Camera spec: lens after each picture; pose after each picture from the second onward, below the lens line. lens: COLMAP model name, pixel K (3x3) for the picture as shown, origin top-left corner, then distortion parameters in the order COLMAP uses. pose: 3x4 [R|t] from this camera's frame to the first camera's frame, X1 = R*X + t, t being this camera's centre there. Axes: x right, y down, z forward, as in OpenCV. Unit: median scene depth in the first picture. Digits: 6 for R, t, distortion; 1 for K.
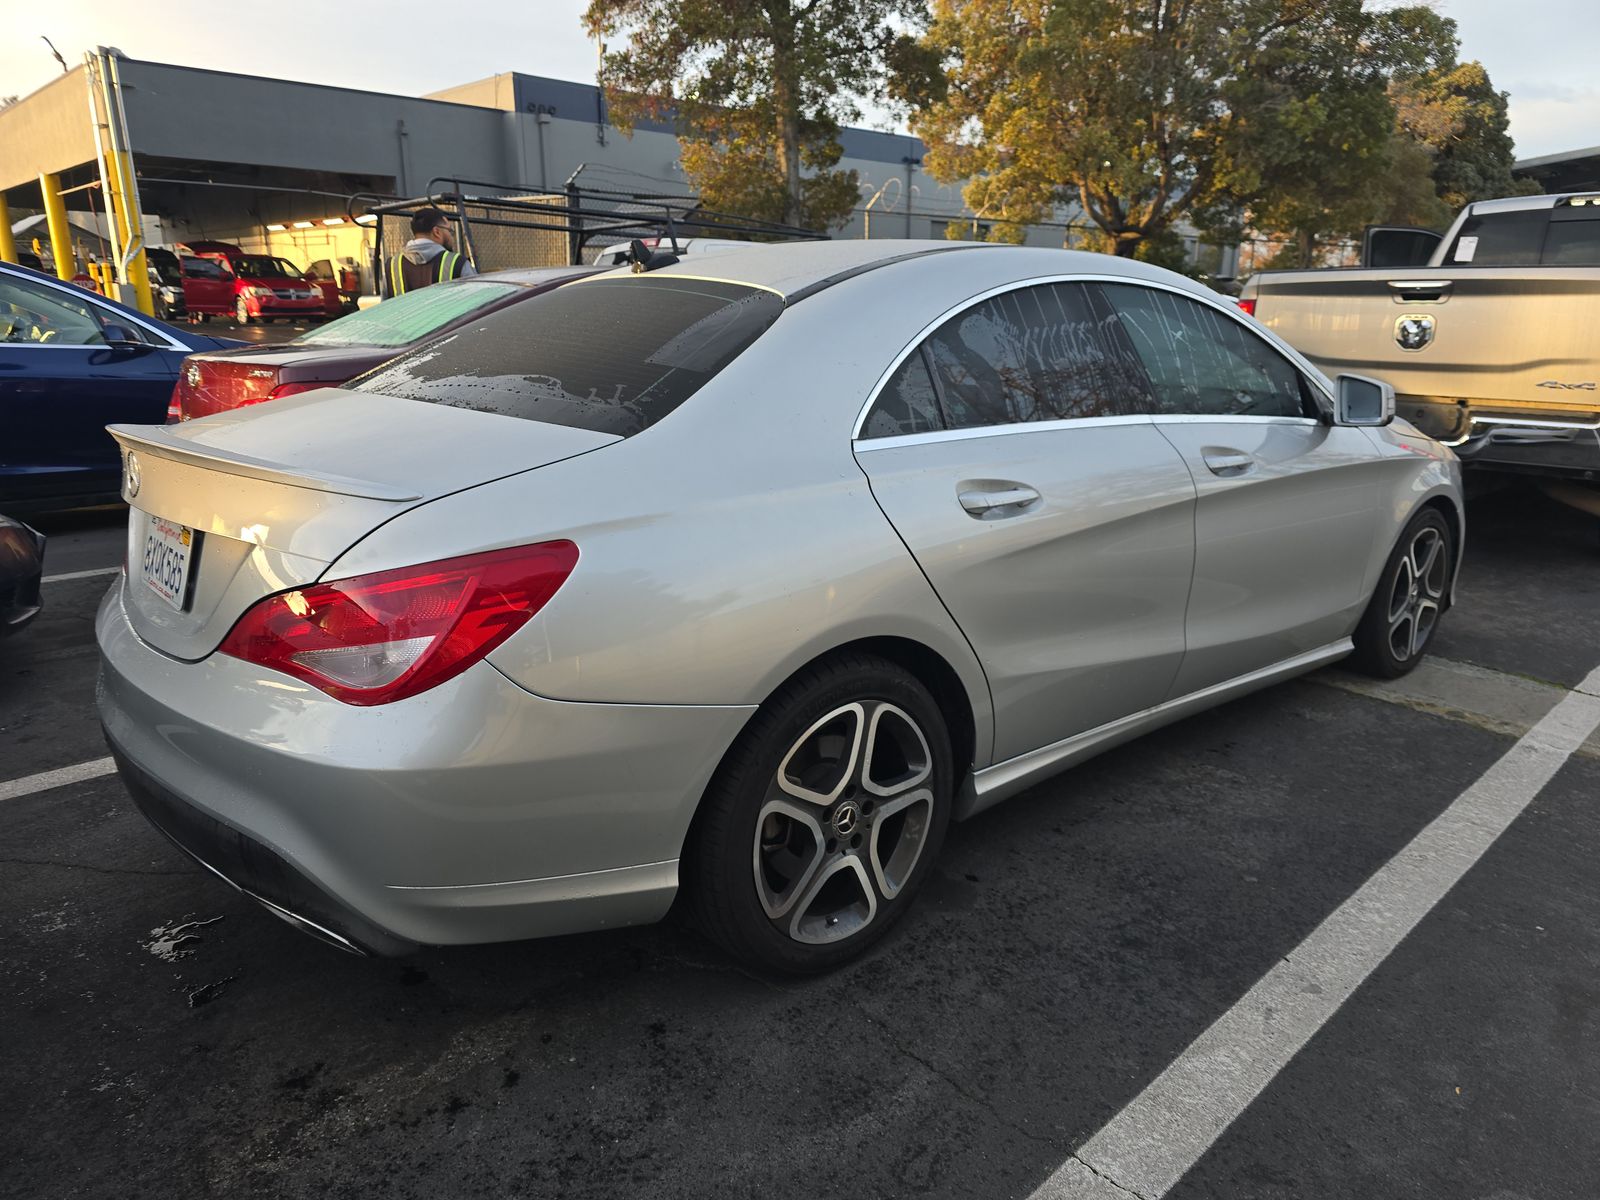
lens RADIAL K [[1077.7, 0, 796.8], [0, 1077.7, 605.0], [0, 0, 1]] dist [0.029689, -0.023979]
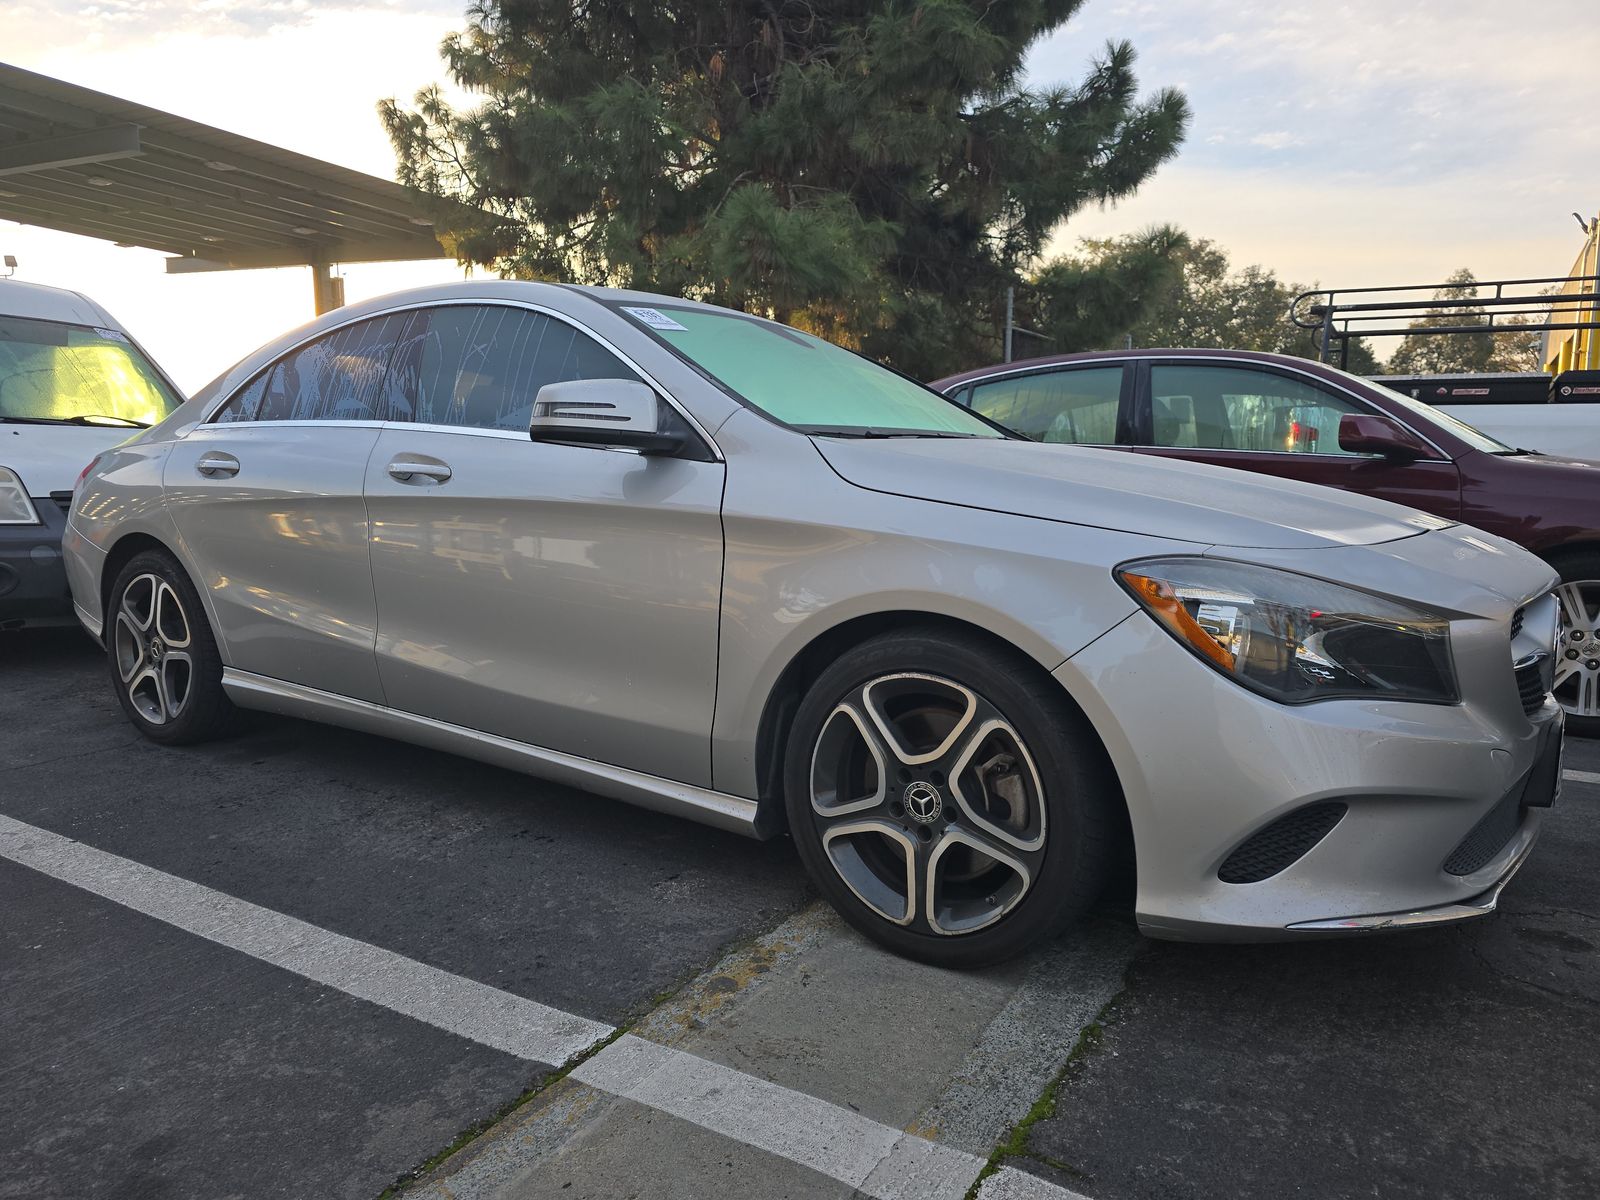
lens RADIAL K [[1077.7, 0, 798.7], [0, 1077.7, 592.0], [0, 0, 1]] dist [0.029689, -0.023979]
pose [[0.268003, 0.121901, -0.955675, 1.361352], [-0.251348, 0.966456, 0.052789, -0.158215], [0.930053, 0.226059, 0.289653, 1.017652]]
